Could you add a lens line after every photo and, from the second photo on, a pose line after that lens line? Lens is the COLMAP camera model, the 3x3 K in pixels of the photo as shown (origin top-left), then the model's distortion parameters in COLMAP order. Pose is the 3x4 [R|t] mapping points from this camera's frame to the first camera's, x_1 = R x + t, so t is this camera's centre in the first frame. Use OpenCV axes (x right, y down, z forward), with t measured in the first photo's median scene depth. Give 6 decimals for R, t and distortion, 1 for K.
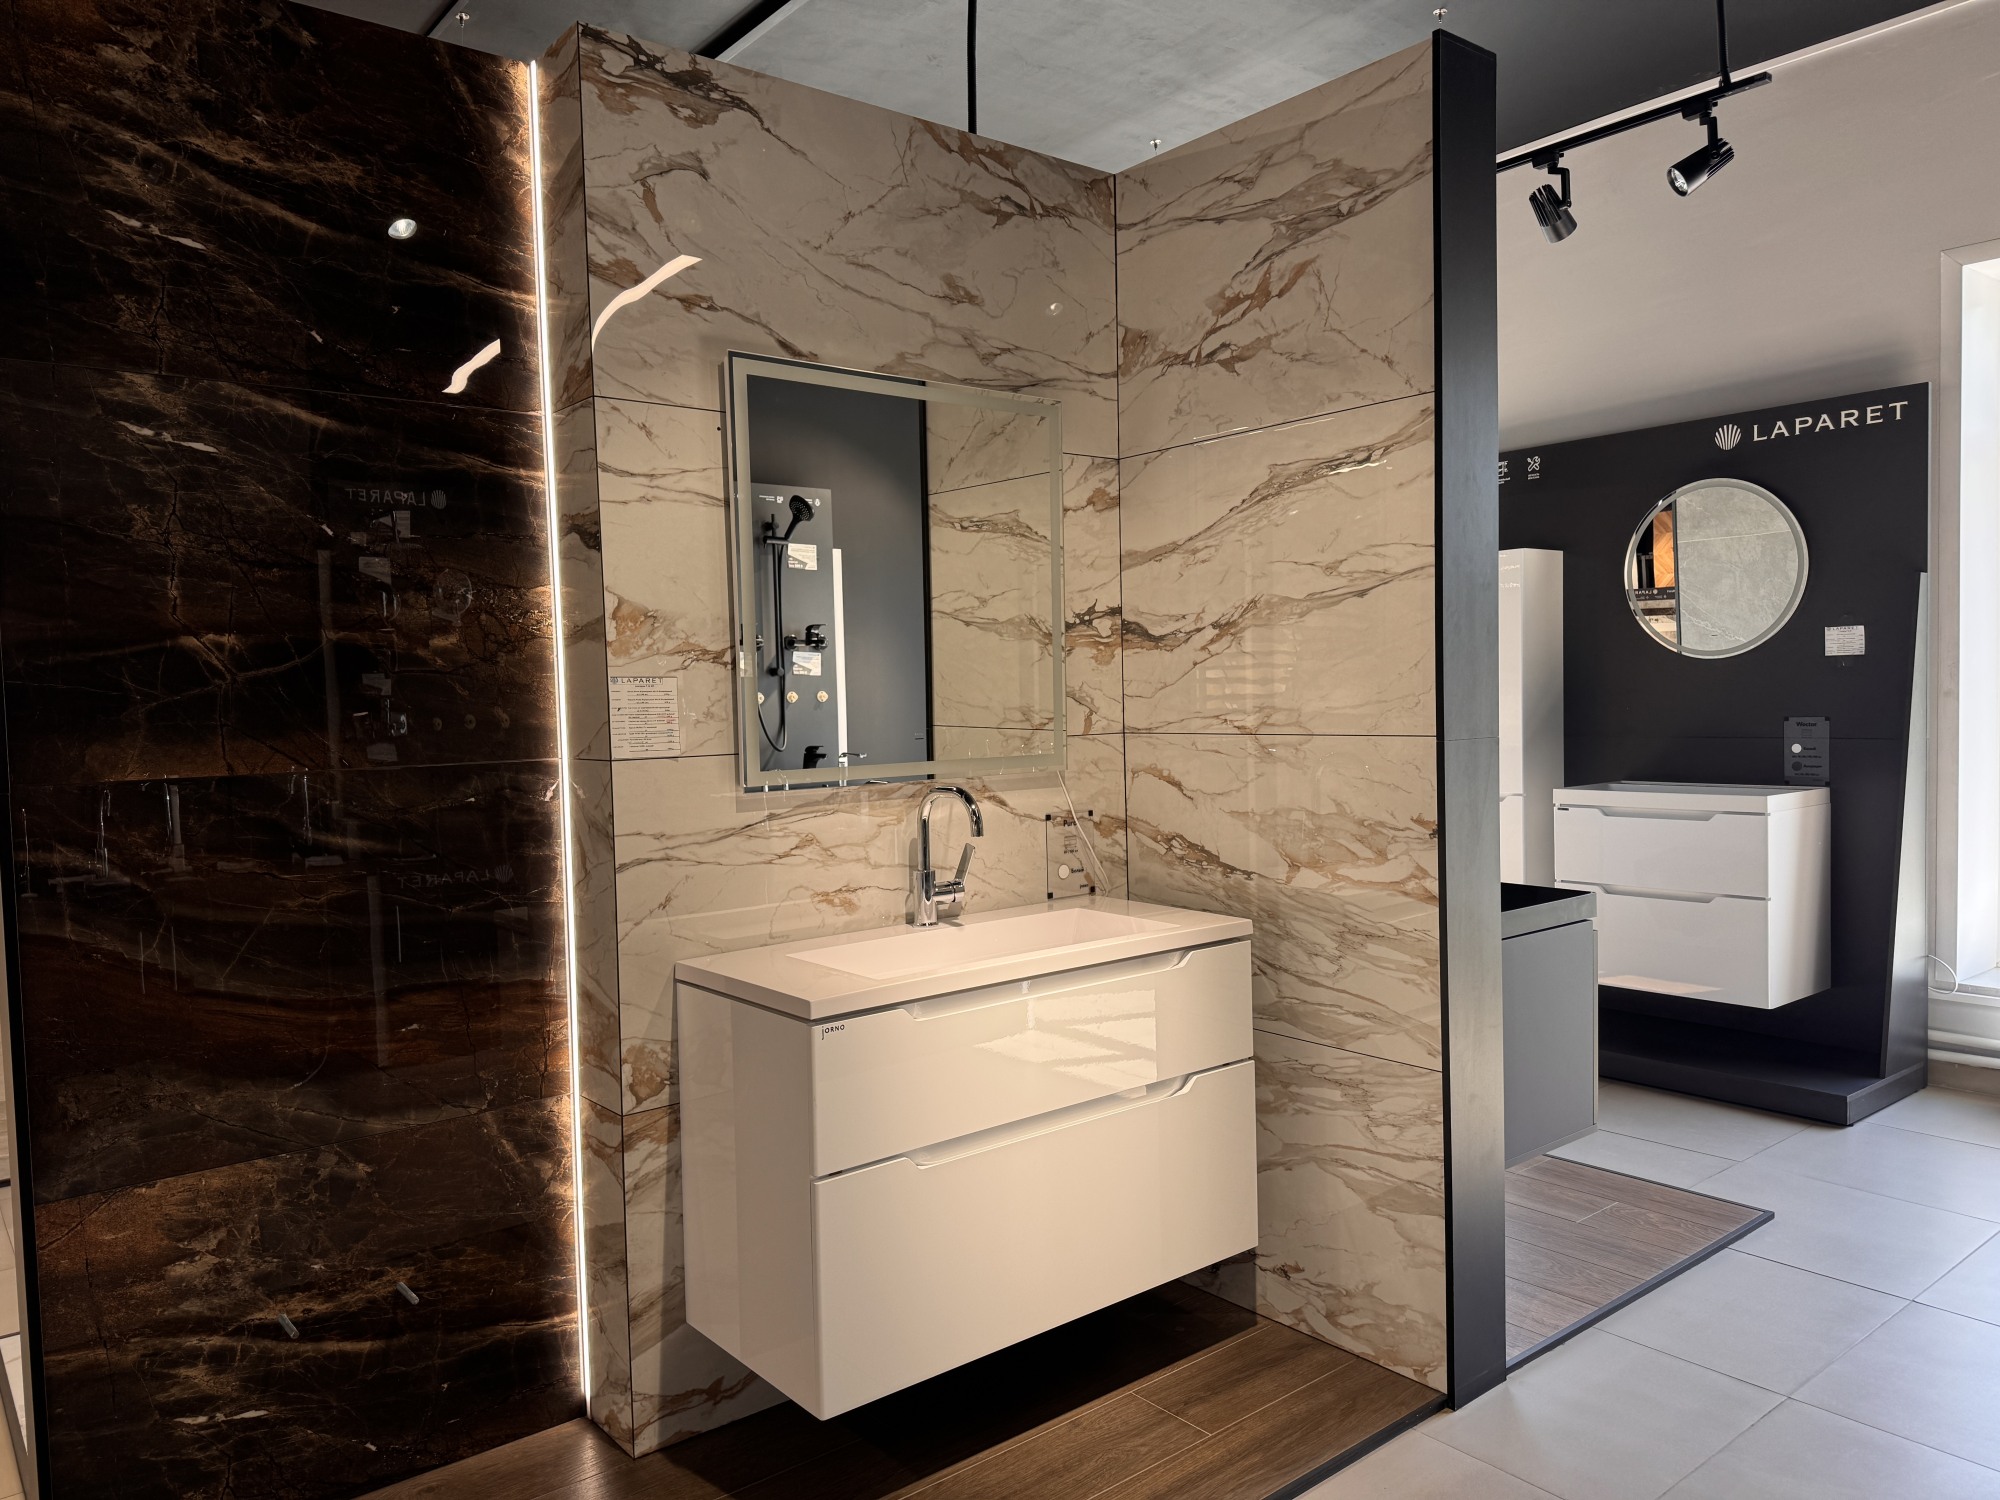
lens RADIAL K [[1425.7, 0, 1002.1], [0, 1425.7, 752.9], [0, 0, 1]] dist [0.018851, -0.007568]
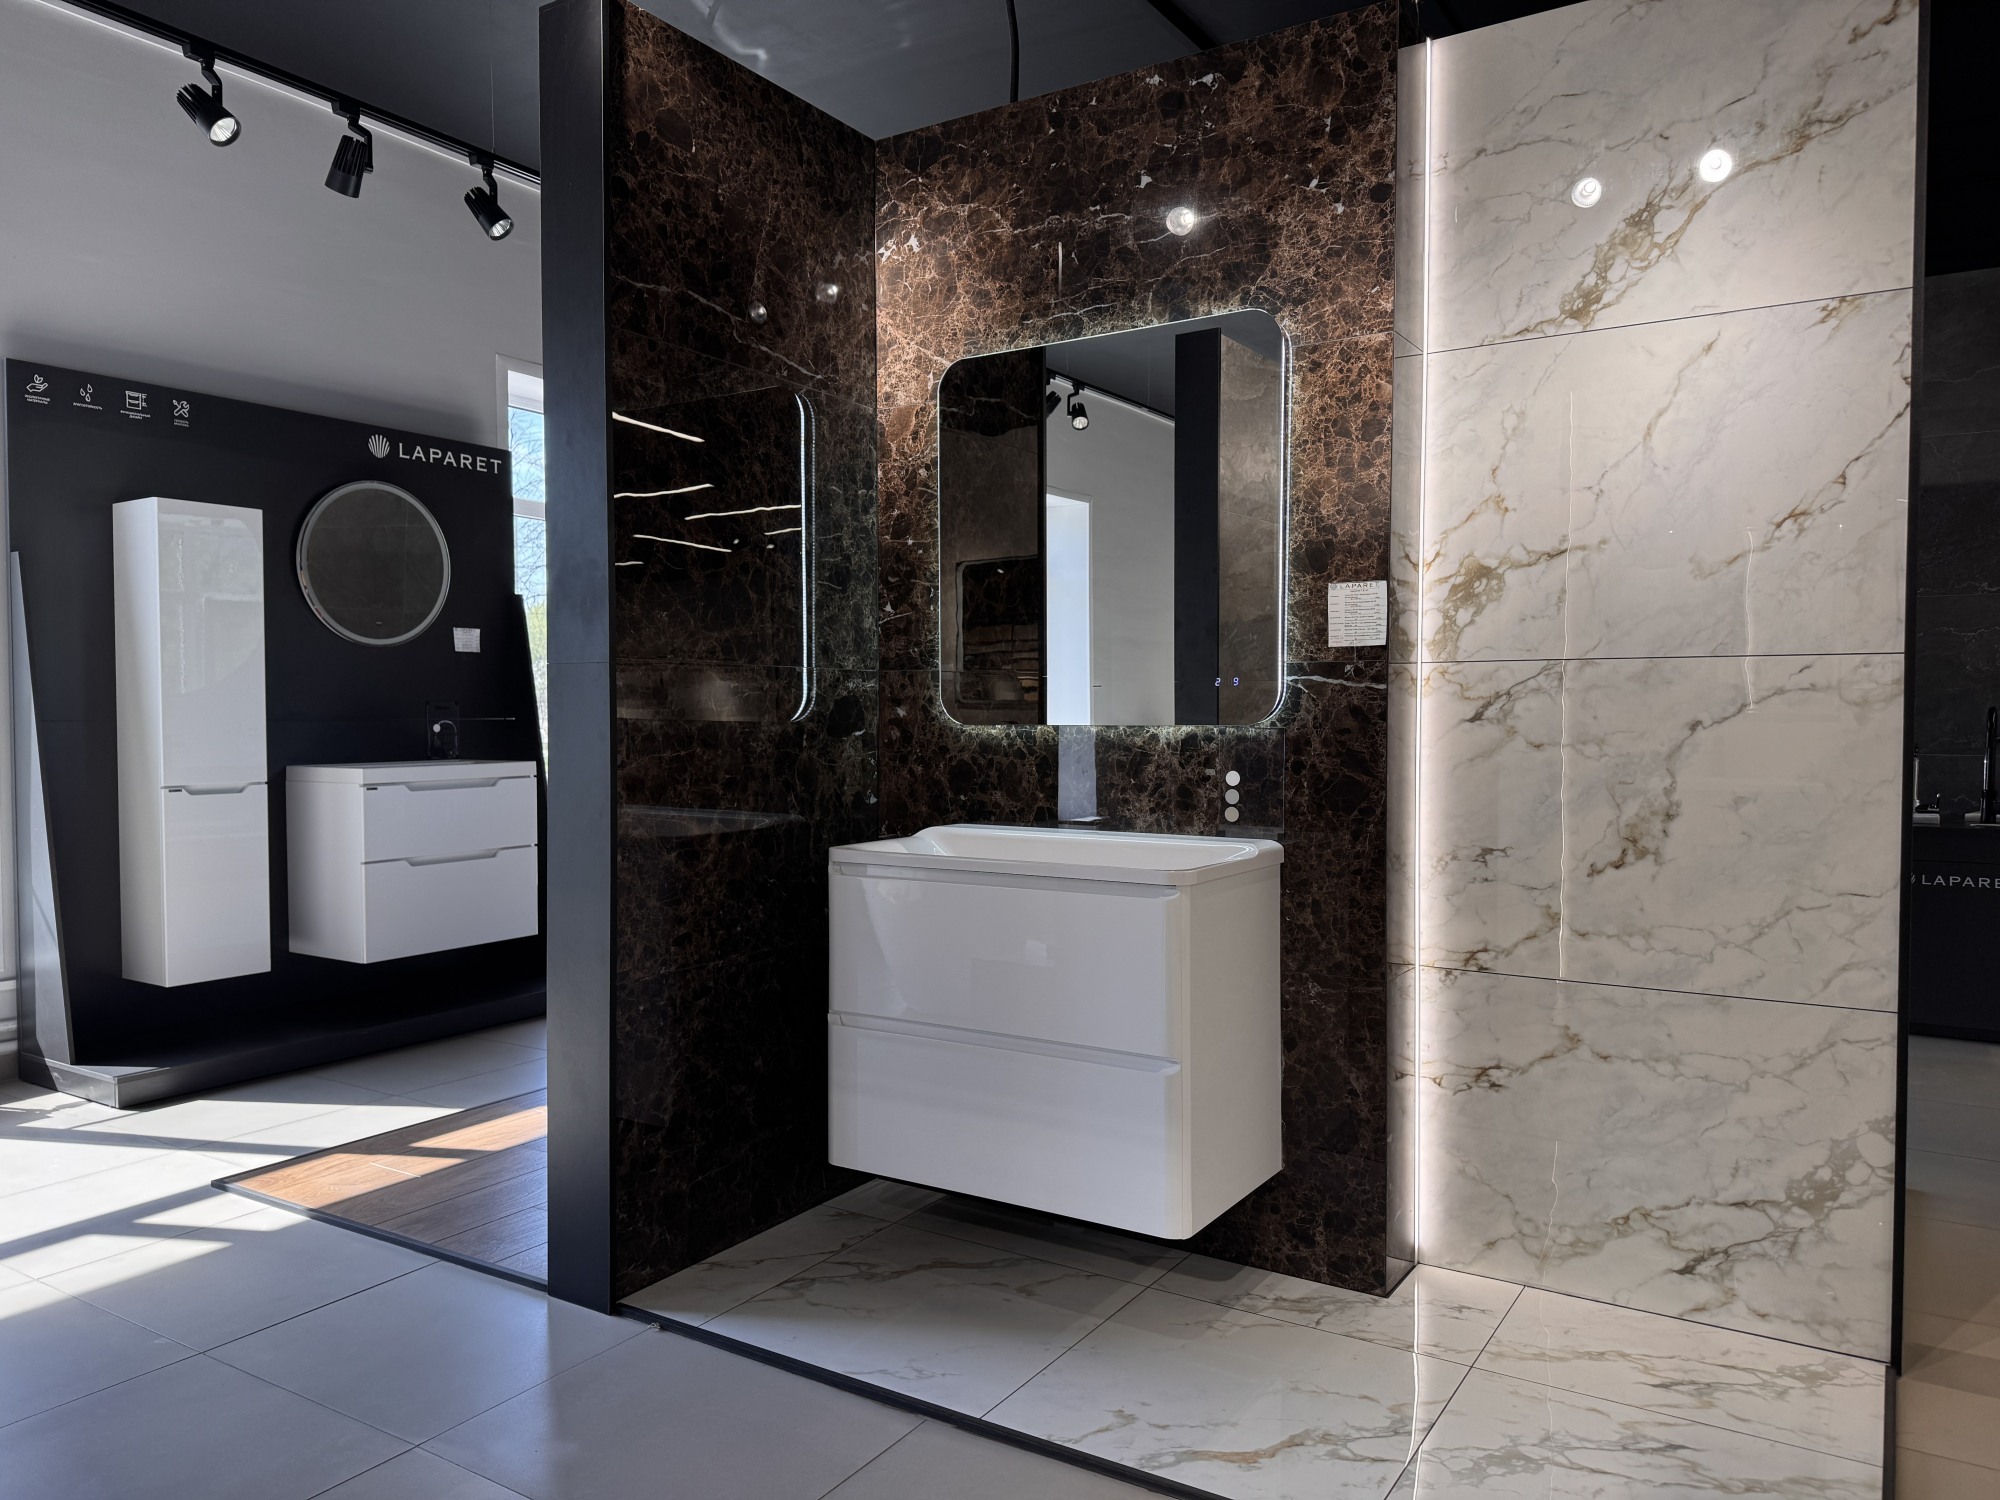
lens RADIAL K [[1425.7, 0, 998.3], [0, 1425.7, 758.6], [0, 0, 1]] dist [0.018851, -0.007568]
pose [[-0.313184, -0.006703, 0.949669, -0.711599], [0.048018, 0.998584, 0.022884, 0.017392], [-0.948478, 0.052768, -0.312419, 0.935203]]
